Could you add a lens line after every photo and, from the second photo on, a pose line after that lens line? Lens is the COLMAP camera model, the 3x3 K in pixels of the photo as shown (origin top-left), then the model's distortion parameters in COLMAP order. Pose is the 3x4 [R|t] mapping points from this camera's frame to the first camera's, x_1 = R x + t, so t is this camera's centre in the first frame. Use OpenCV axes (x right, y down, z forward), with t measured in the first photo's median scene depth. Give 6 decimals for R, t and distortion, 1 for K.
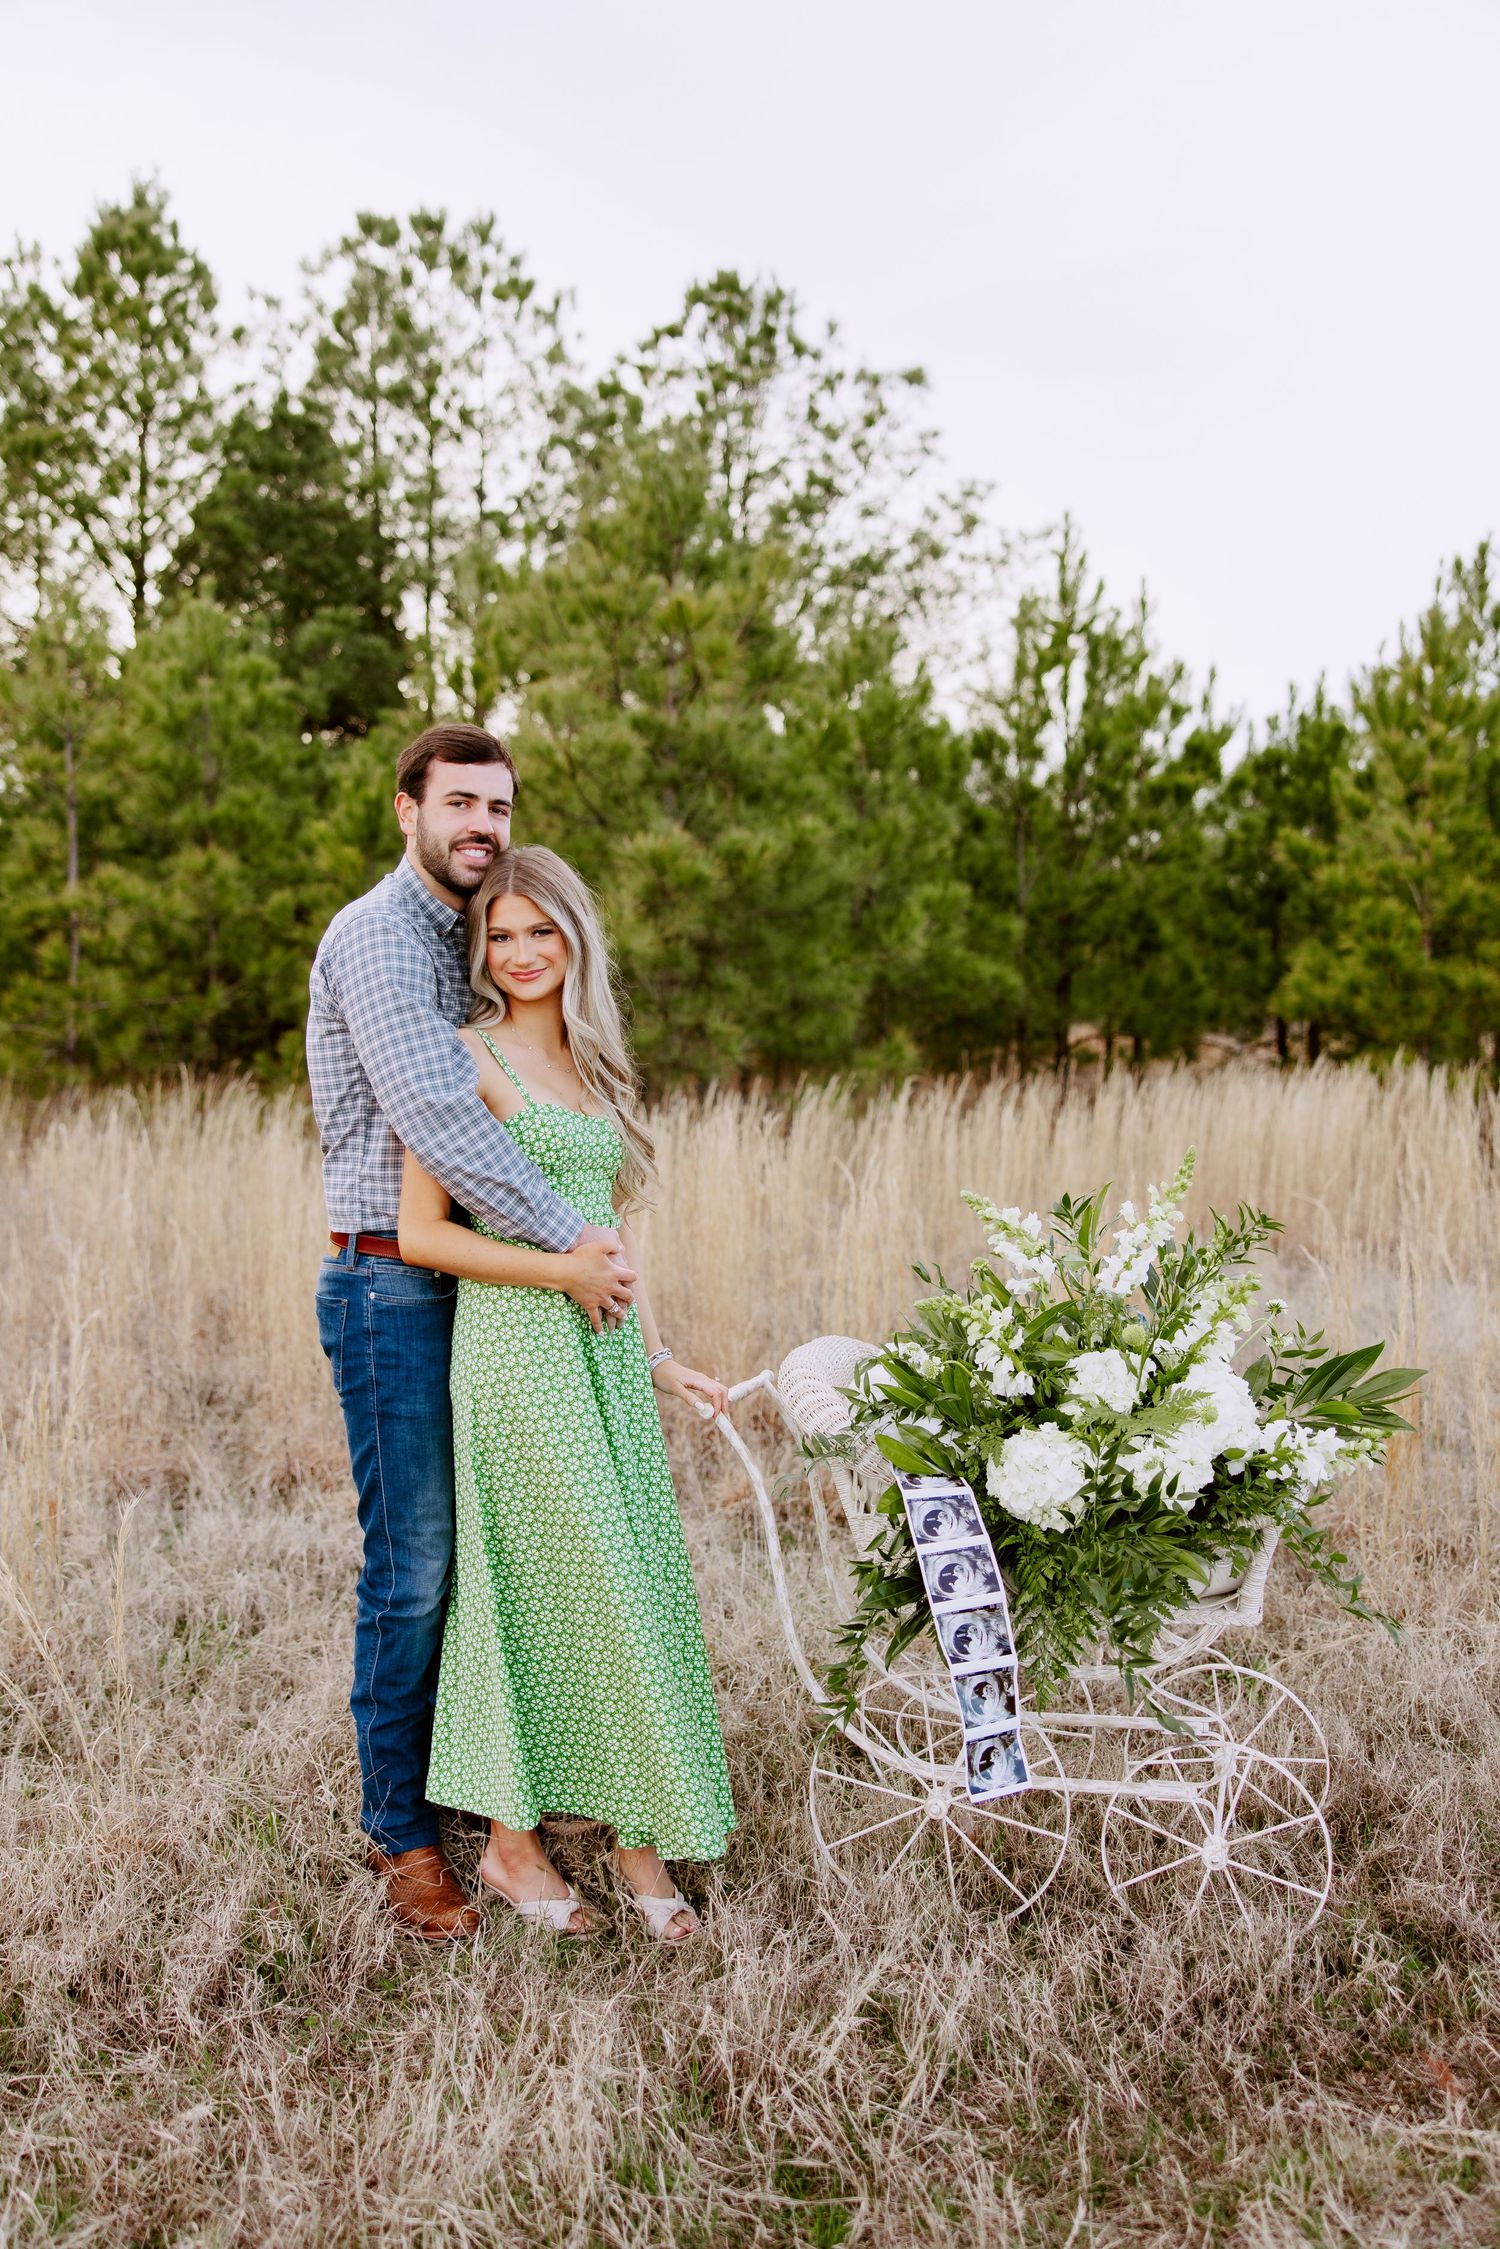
lens RADIAL K [[1864.3, 0, 749.7], [0, 1864.3, 1149.8], [0, 0, 1]] dist [-0.113925, 0.166495]
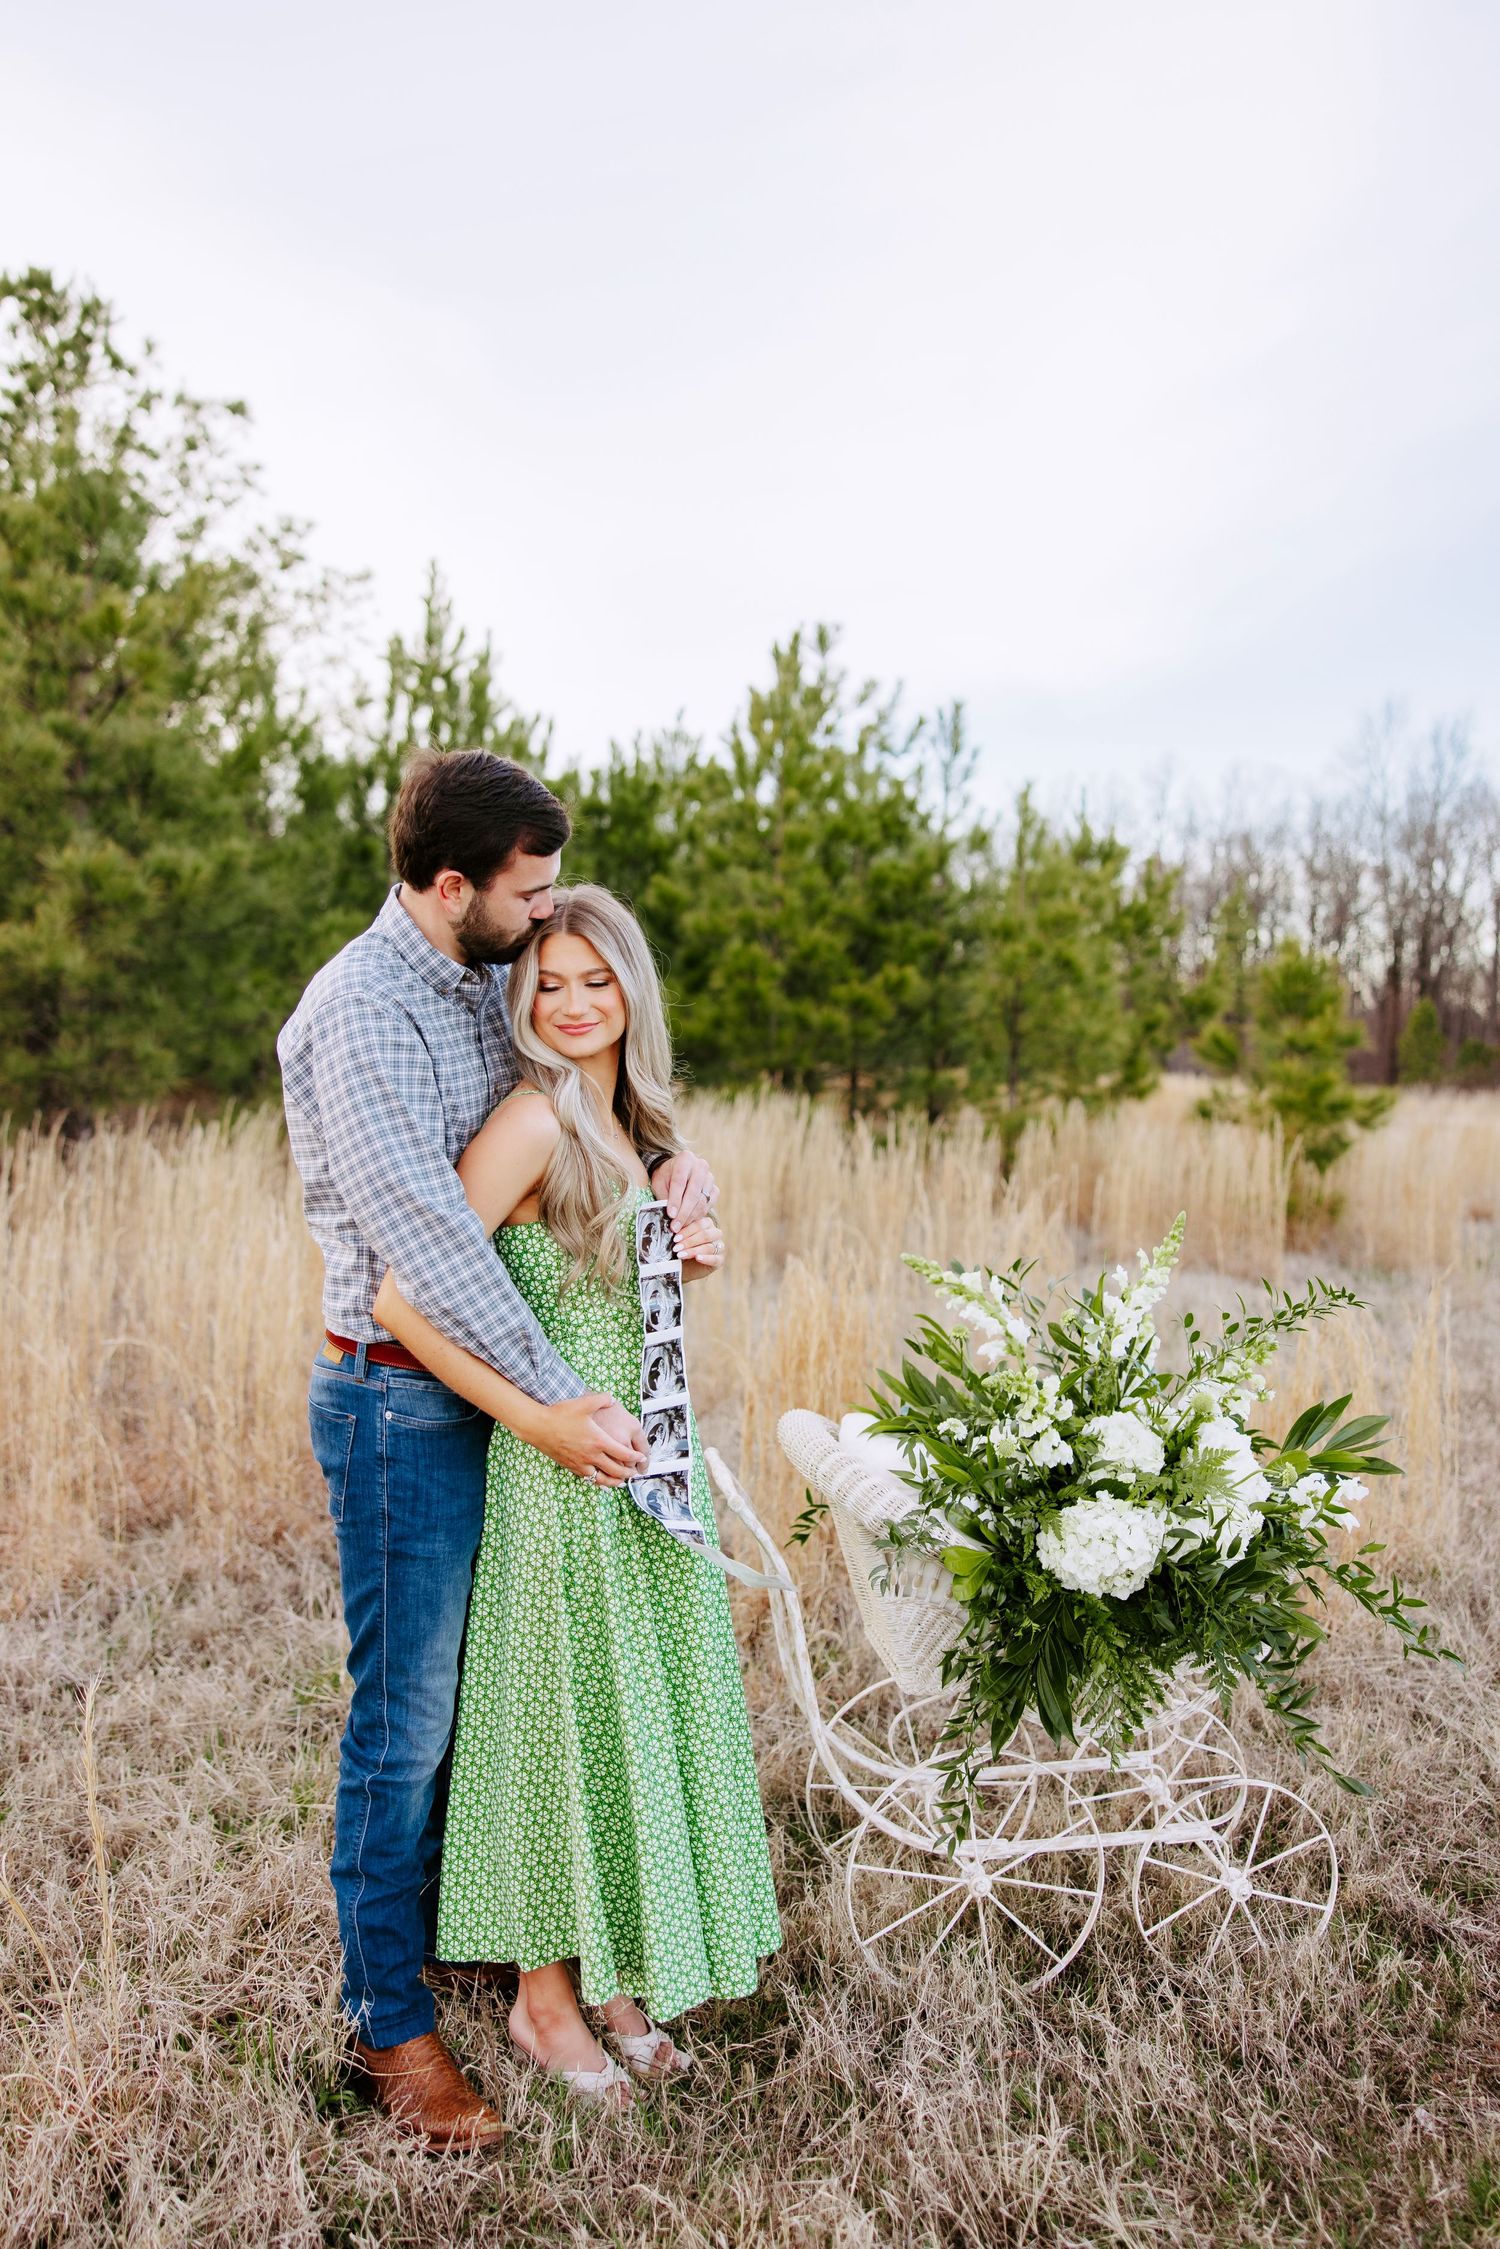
lens RADIAL K [[1725.4, 0, 740.1], [0, 1725.4, 1171.8], [0, 0, 1]] dist [-0.095563, 0.073486]
pose [[0.910465, -0.007445, 0.413520, -0.090573], [0.004134, 0.999952, 0.008901, -0.008015], [-0.413566, -0.006394, 0.910452, 0.053839]]
